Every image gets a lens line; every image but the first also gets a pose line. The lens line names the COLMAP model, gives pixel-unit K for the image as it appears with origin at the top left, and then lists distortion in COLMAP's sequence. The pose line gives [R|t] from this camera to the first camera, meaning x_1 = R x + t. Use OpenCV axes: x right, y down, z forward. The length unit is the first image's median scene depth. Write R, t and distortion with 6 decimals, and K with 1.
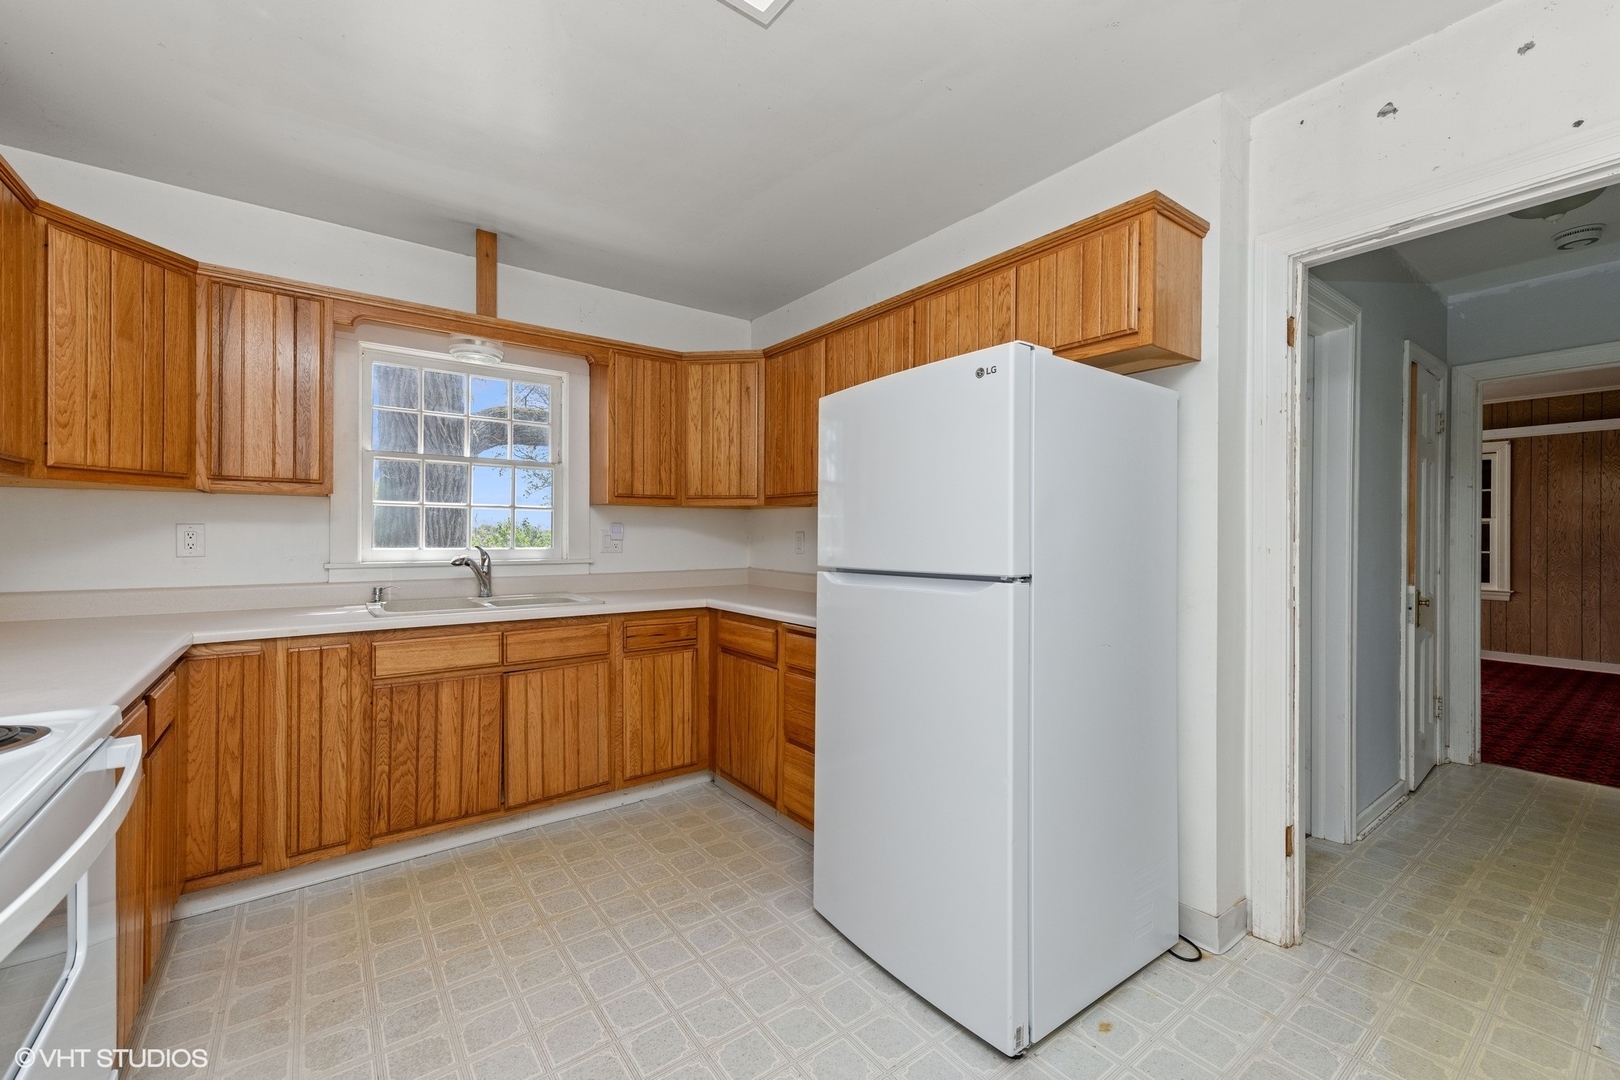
lens RADIAL K [[653.4, 0, 811.9], [0, 653.4, 532.1], [0, 0, 1]] dist [0.010786, -0.000178]
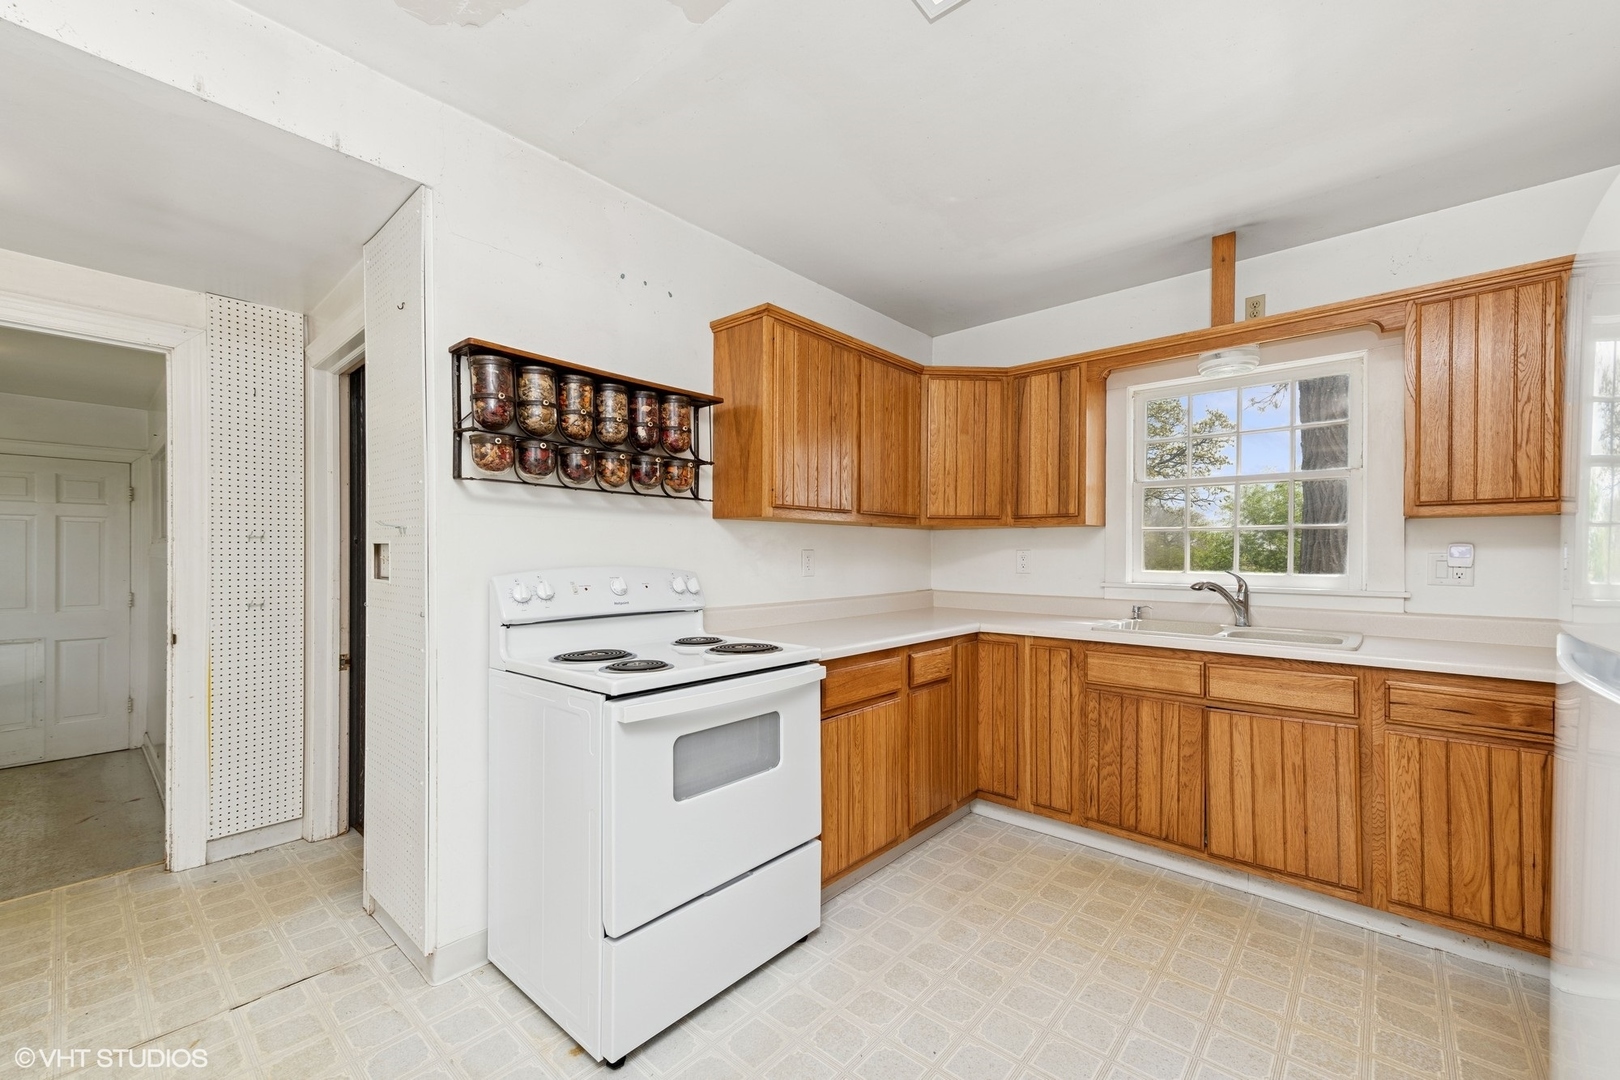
lens RADIAL K [[653.4, 0, 811.8], [0, 653.4, 555.2], [0, 0, 1]] dist [0.010786, -0.000178]
pose [[0.201341, -0.003829, -0.979514, 0.342653], [-0.000788, 0.999991, -0.004071, 0.003681], [0.979521, 0.001591, 0.201336, 0.269088]]
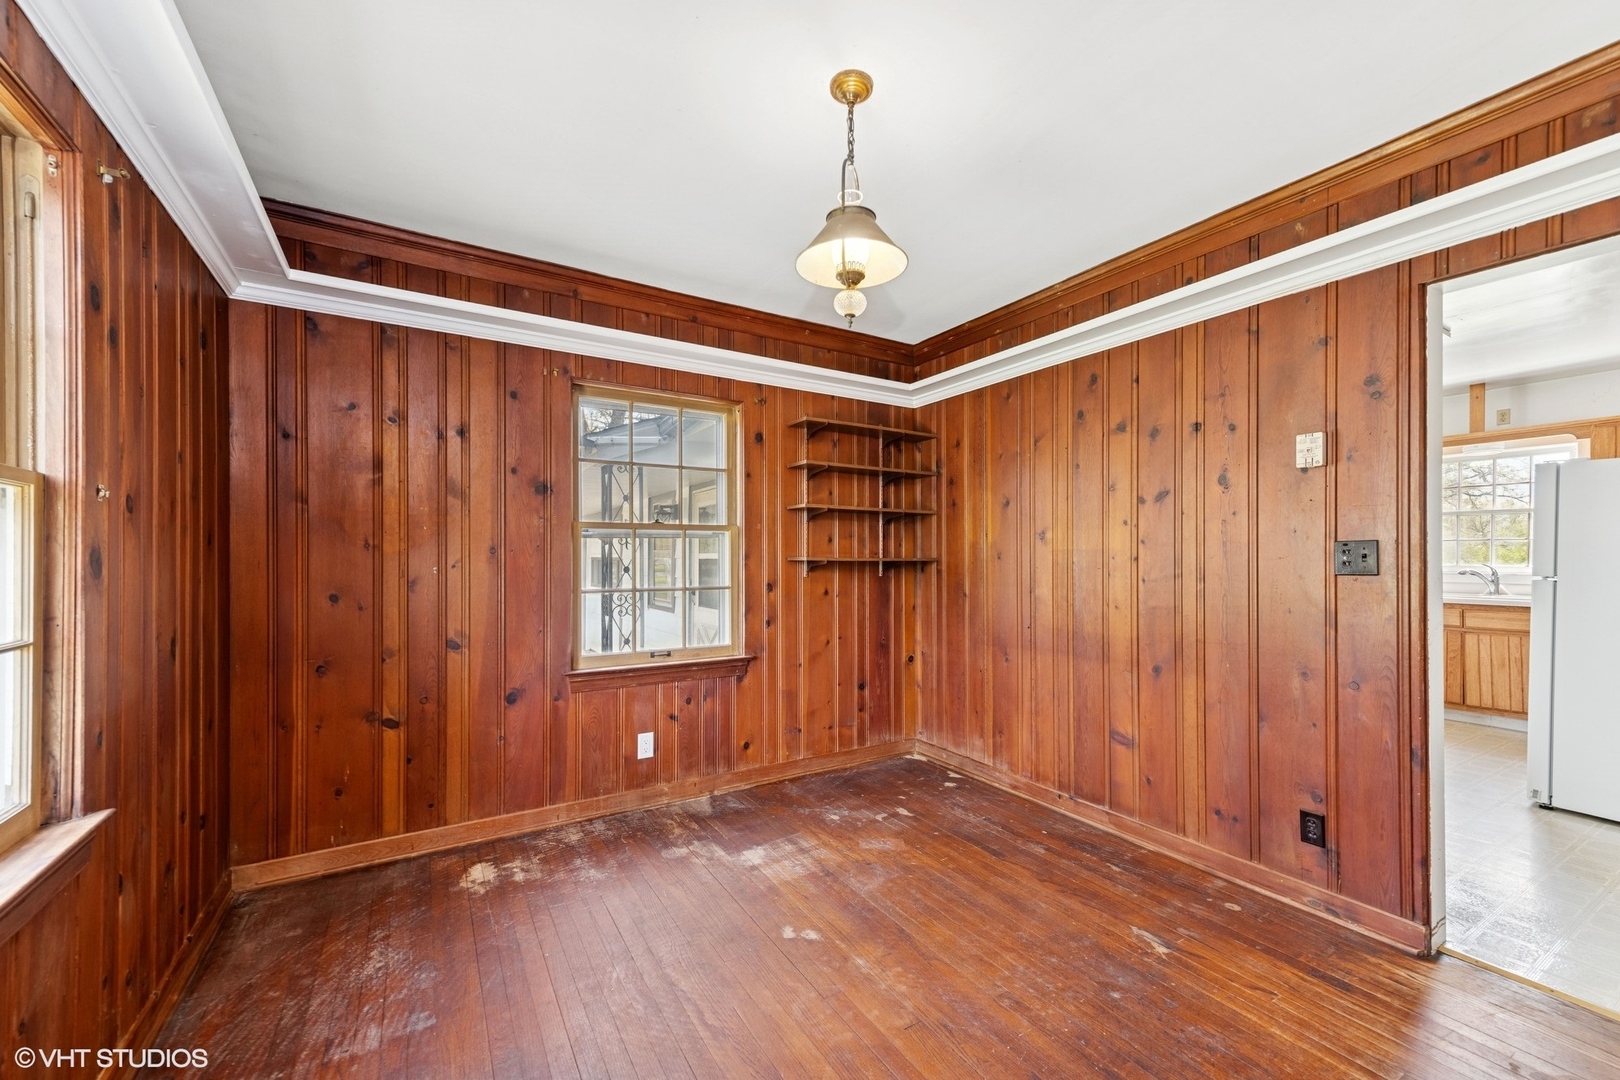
lens RADIAL K [[653.4, 0, 808.8], [0, 653.4, 555.9], [0, 0, 1]] dist [0.010786, -0.000178]
pose [[-0.113284, -0.009077, -0.993521, 1.639200], [0.001222, 0.999956, -0.009275, 0.016044], [0.993562, -0.002265, -0.113268, -0.642973]]
